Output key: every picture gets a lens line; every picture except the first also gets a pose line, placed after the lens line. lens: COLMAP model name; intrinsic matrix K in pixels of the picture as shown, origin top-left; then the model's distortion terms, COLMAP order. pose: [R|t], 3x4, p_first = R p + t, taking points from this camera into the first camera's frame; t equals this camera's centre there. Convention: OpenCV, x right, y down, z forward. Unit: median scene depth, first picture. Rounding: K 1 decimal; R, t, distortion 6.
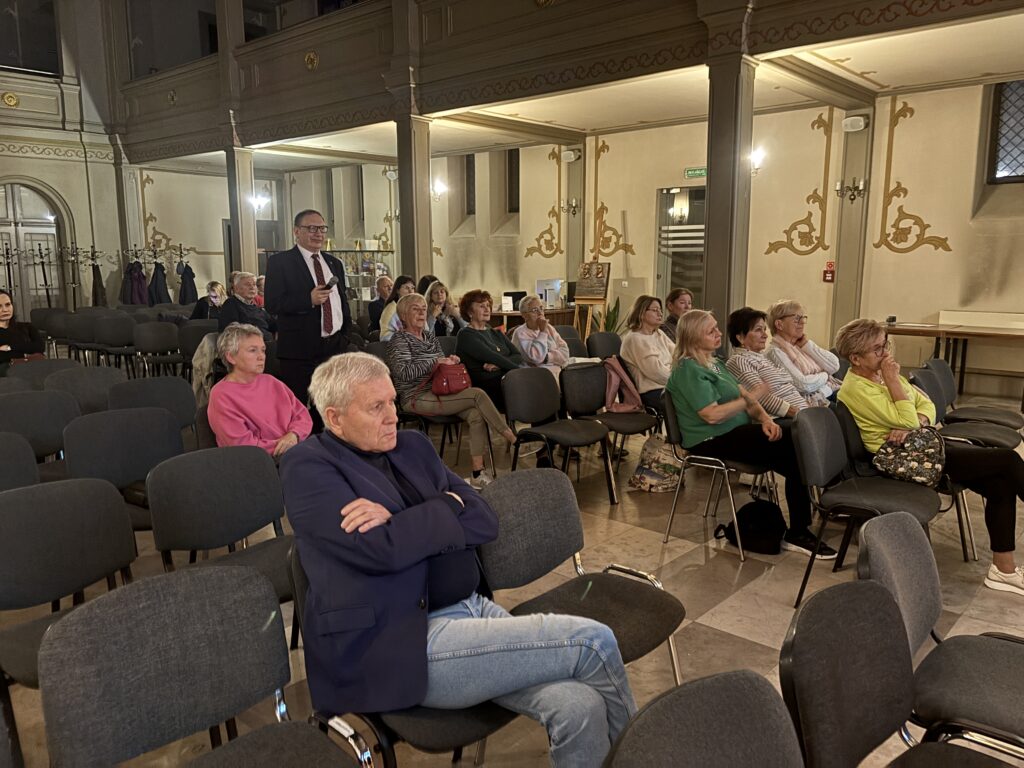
lens RADIAL K [[772.5, 0, 509.7], [0, 772.5, 395.3], [0, 0, 1]] dist [0.044528, -0.047958]
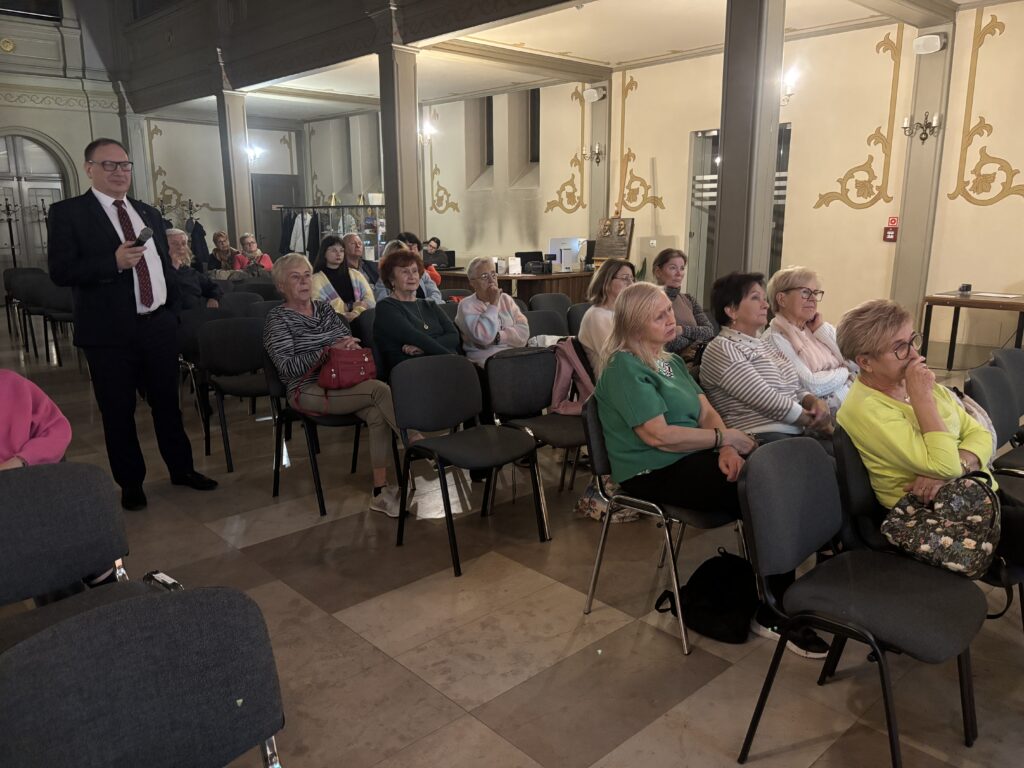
lens RADIAL K [[772.5, 0, 509.7], [0, 772.5, 395.0], [0, 0, 1]] dist [0.044528, -0.047958]
pose [[0.996095, 0.019184, -0.086175, 0.081424], [-0.014766, 0.998558, 0.051610, -0.018991], [0.087041, -0.050136, 0.994942, 0.130607]]
